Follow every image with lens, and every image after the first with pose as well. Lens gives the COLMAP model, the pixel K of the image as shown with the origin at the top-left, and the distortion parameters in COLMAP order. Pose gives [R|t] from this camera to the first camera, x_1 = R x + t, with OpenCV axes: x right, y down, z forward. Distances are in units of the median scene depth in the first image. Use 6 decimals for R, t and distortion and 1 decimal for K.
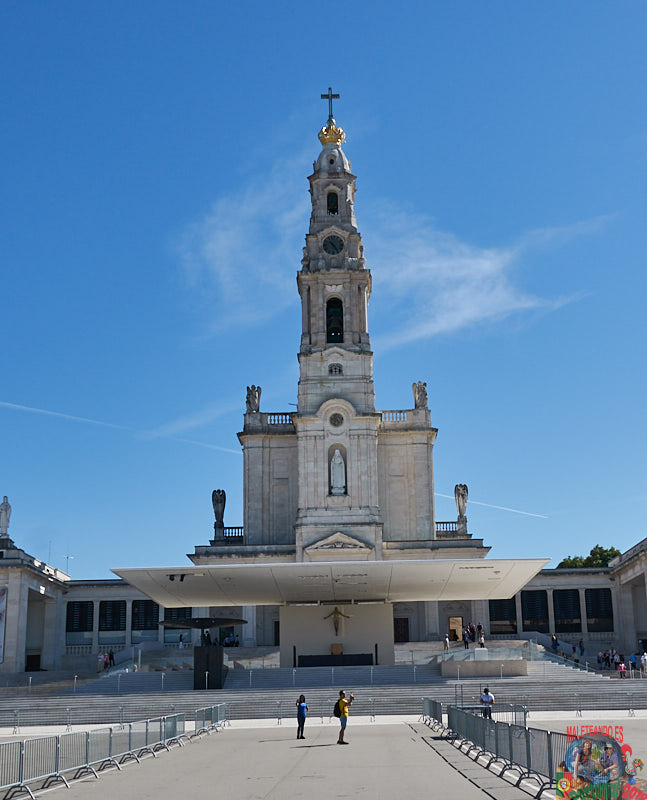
lens RADIAL K [[1070.5, 0, 324.1], [0, 1070.5, 466.9], [0, 0, 1]] dist [0.033064, 0.004806]
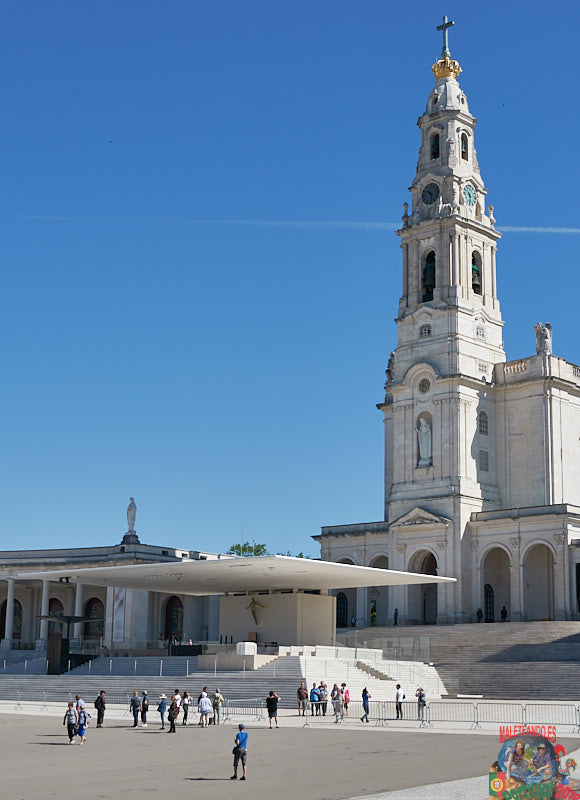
lens RADIAL K [[1322.0, 0, 290.0], [0, 1322.0, 400.0], [0, 0, 1]] dist [-0.079180, -0.038427]
pose [[0.734937, -0.110373, -0.669093, 0.688072], [0.127733, 0.991536, -0.023259, -0.019311], [0.665997, -0.068371, 0.742815, 0.059741]]
